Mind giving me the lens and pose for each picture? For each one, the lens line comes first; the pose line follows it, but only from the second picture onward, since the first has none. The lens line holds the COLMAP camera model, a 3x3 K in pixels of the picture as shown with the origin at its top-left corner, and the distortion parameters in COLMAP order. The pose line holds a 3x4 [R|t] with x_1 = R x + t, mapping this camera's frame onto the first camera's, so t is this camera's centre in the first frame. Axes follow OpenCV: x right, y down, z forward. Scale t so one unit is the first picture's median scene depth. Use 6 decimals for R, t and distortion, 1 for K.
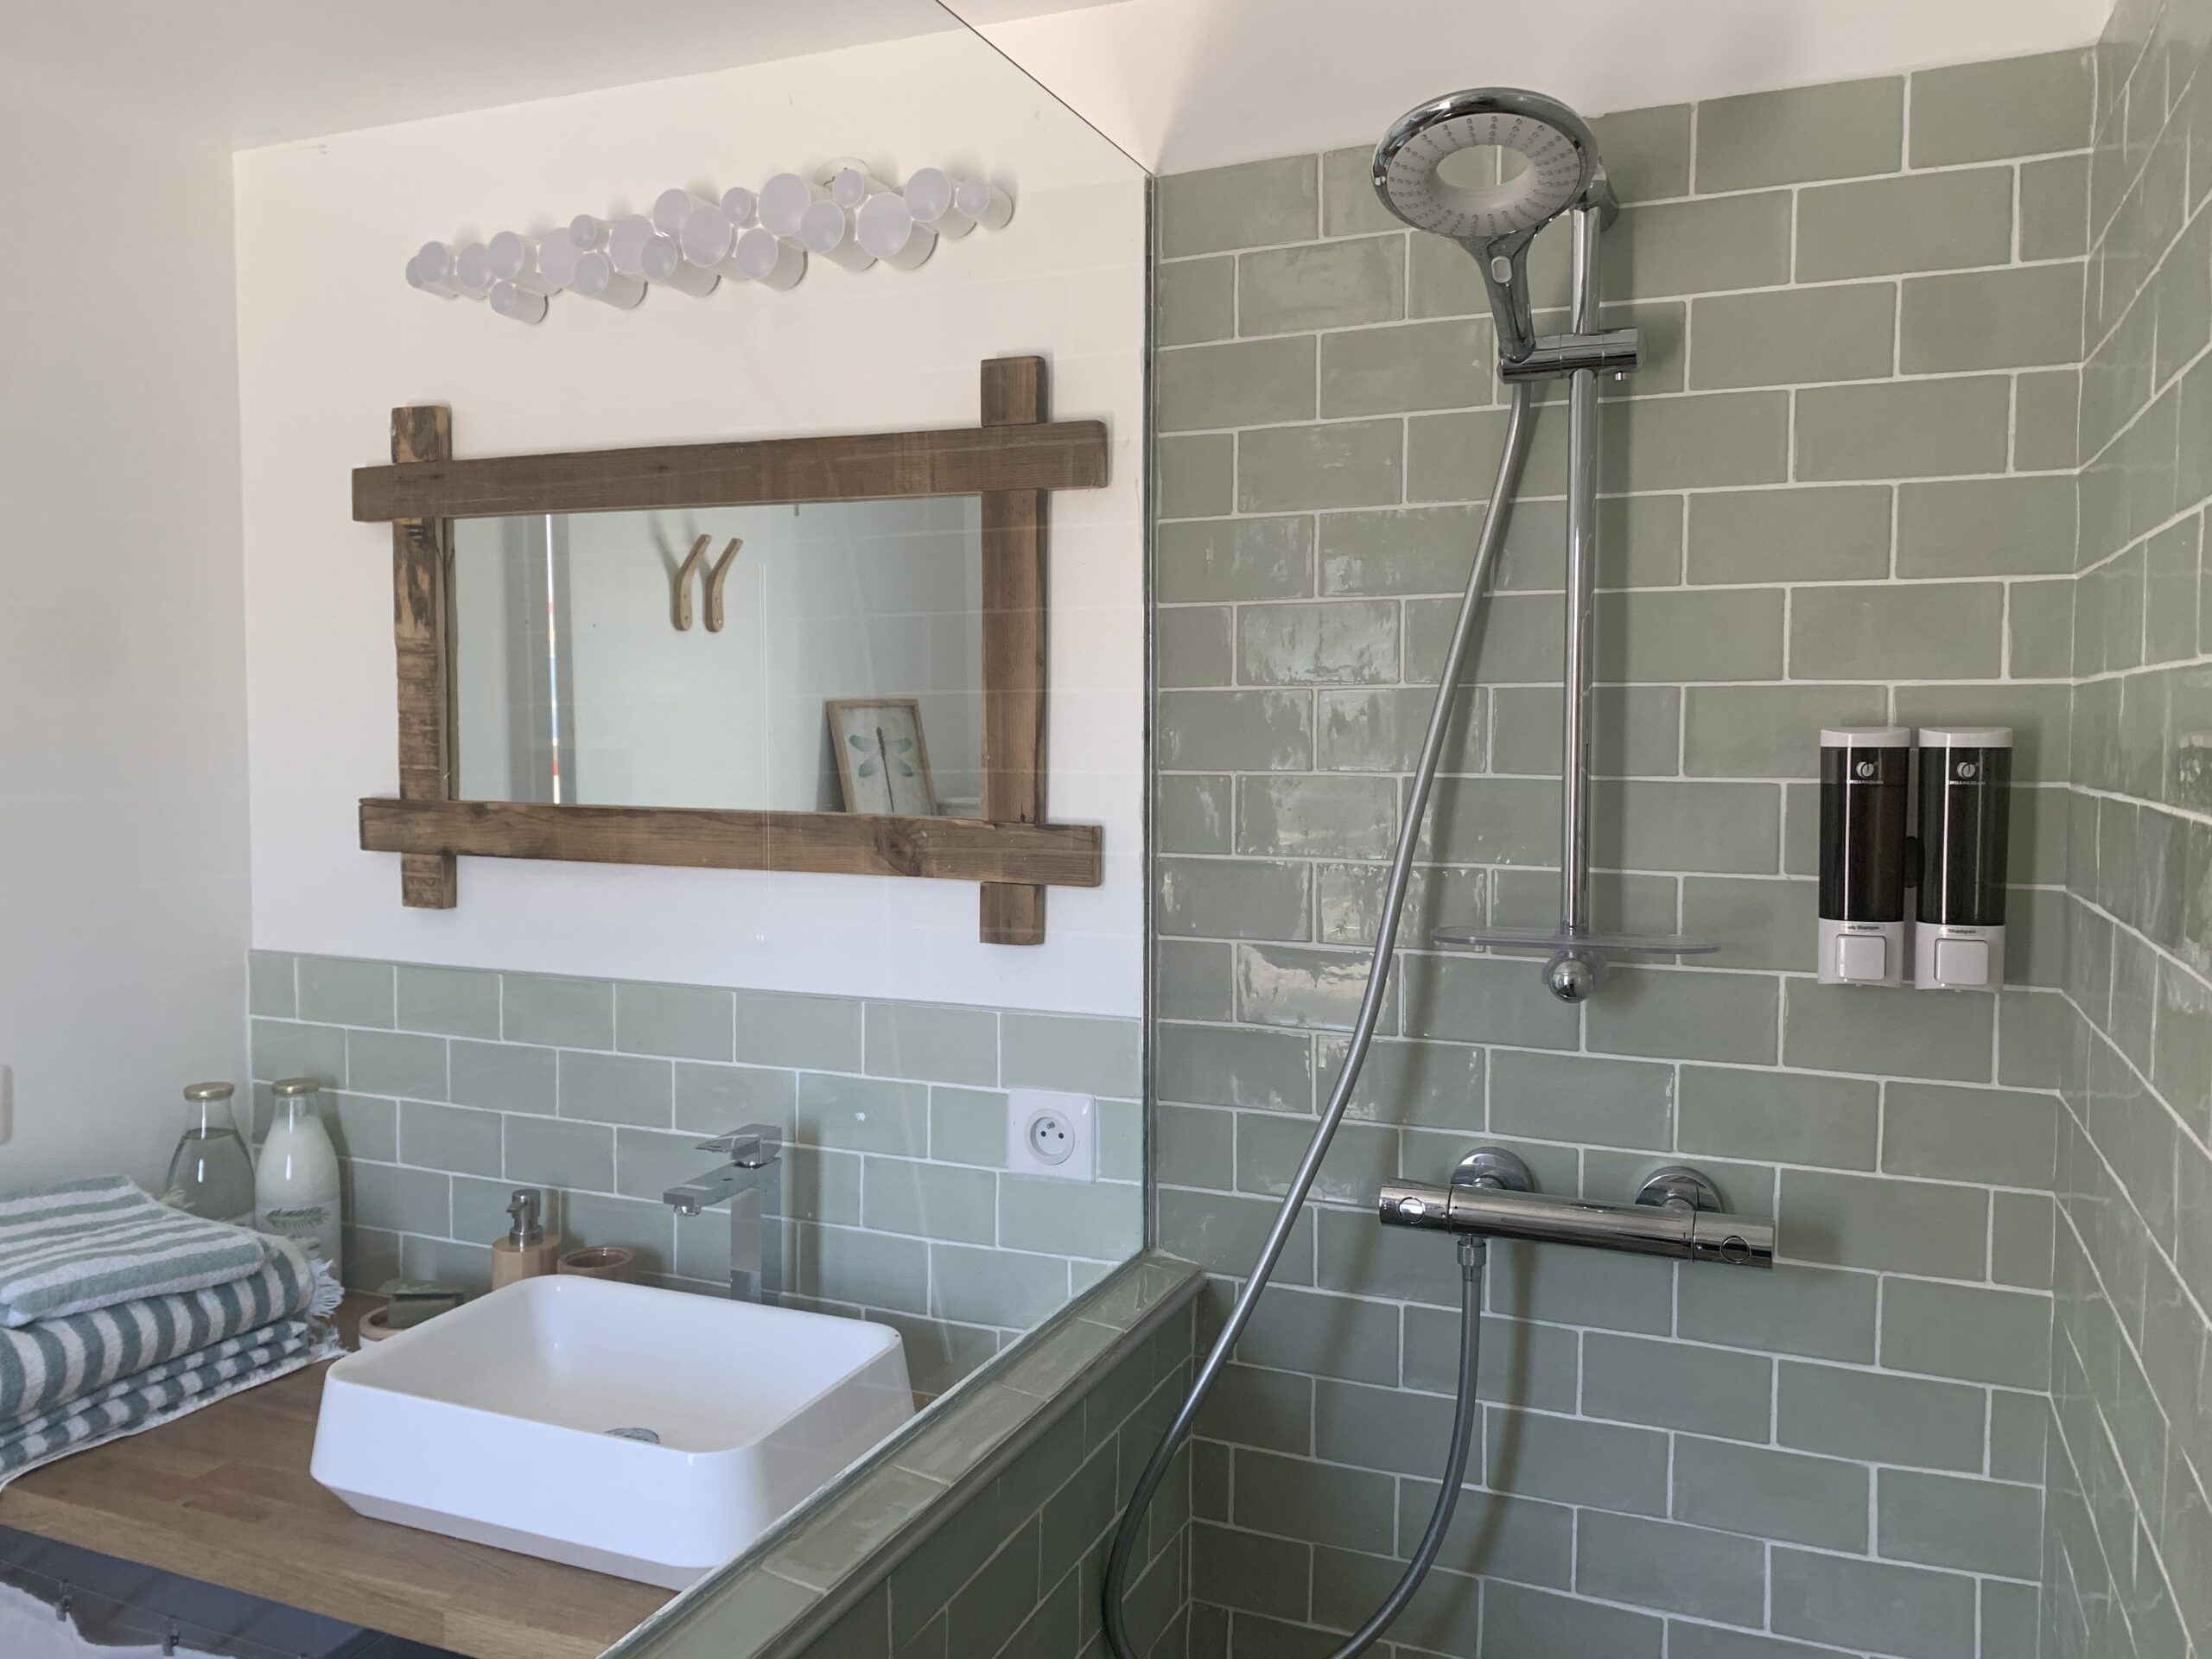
lens RADIAL K [[1696.6, 0, 1094.8], [0, 1696.6, 806.8], [0, 0, 1]] dist [0.070012, -0.098491]
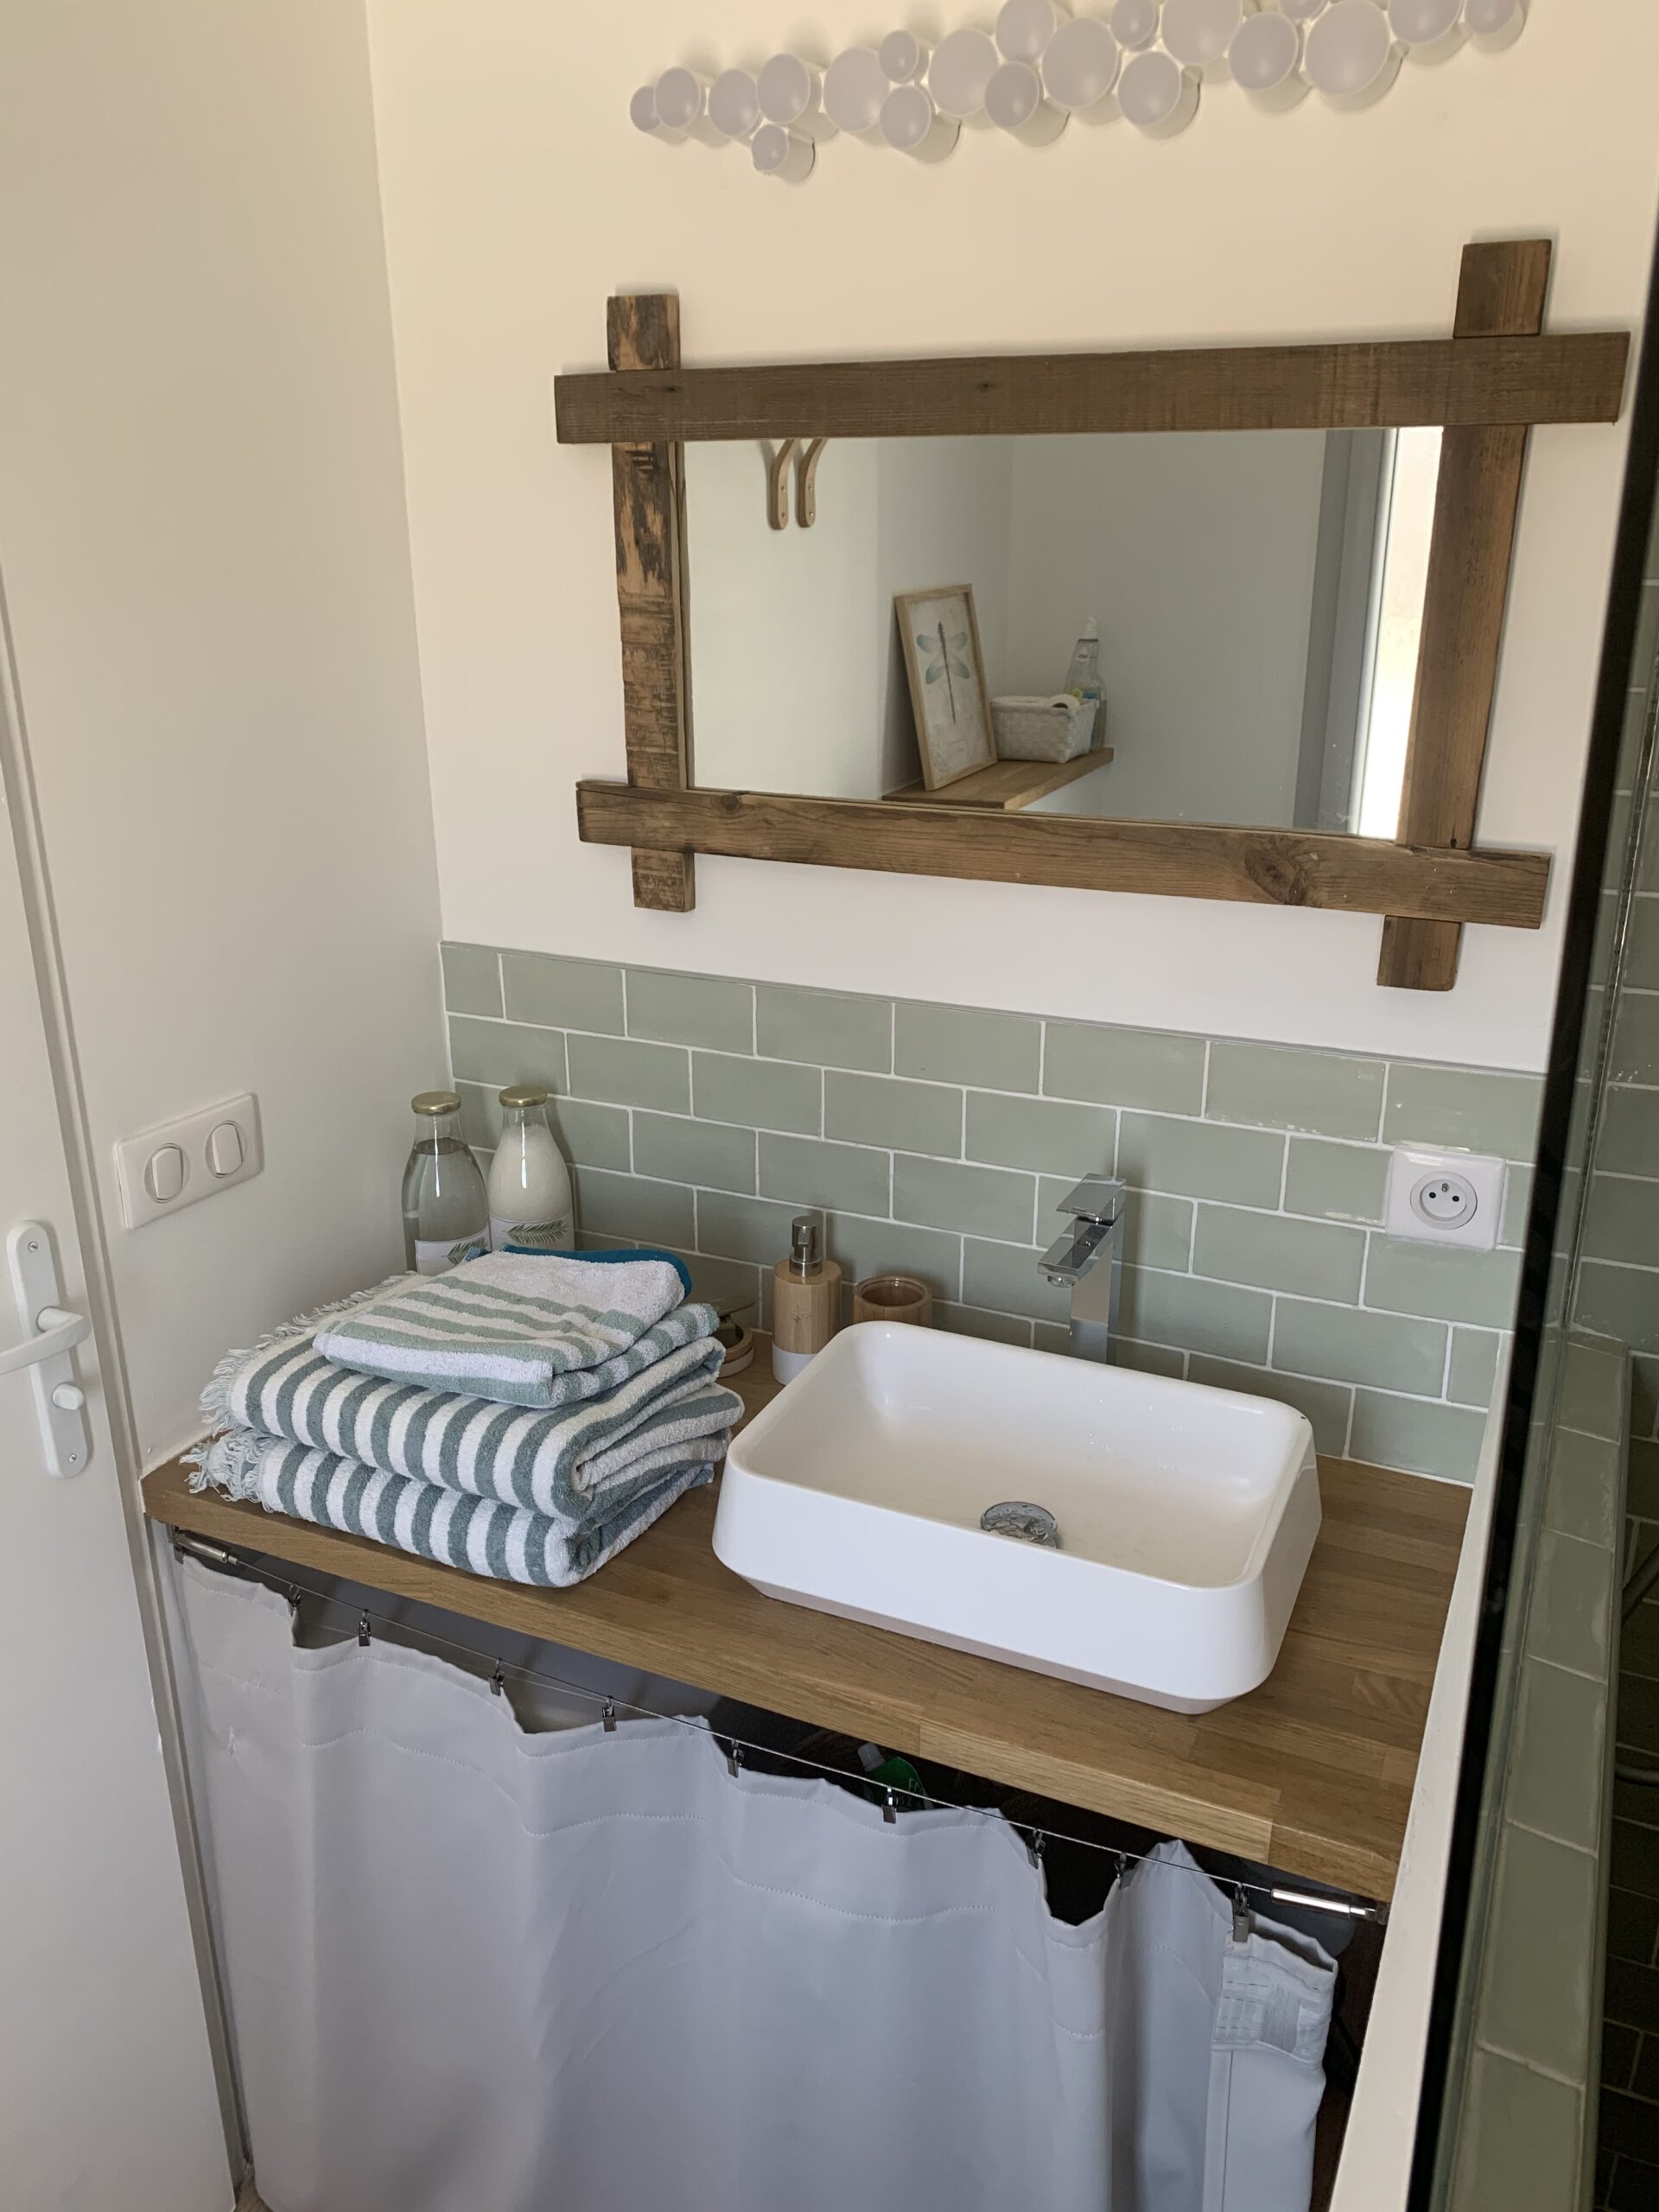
lens RADIAL K [[1696.6, 0, 829.5], [0, 1696.6, 1106.0], [0, 0, 1]] dist [0.070012, -0.098491]
pose [[0.999502, 0.006735, -0.030821, -0.278125], [0.002001, 0.961449, 0.274975, -0.087505], [0.031485, -0.274900, 0.960957, 0.120771]]
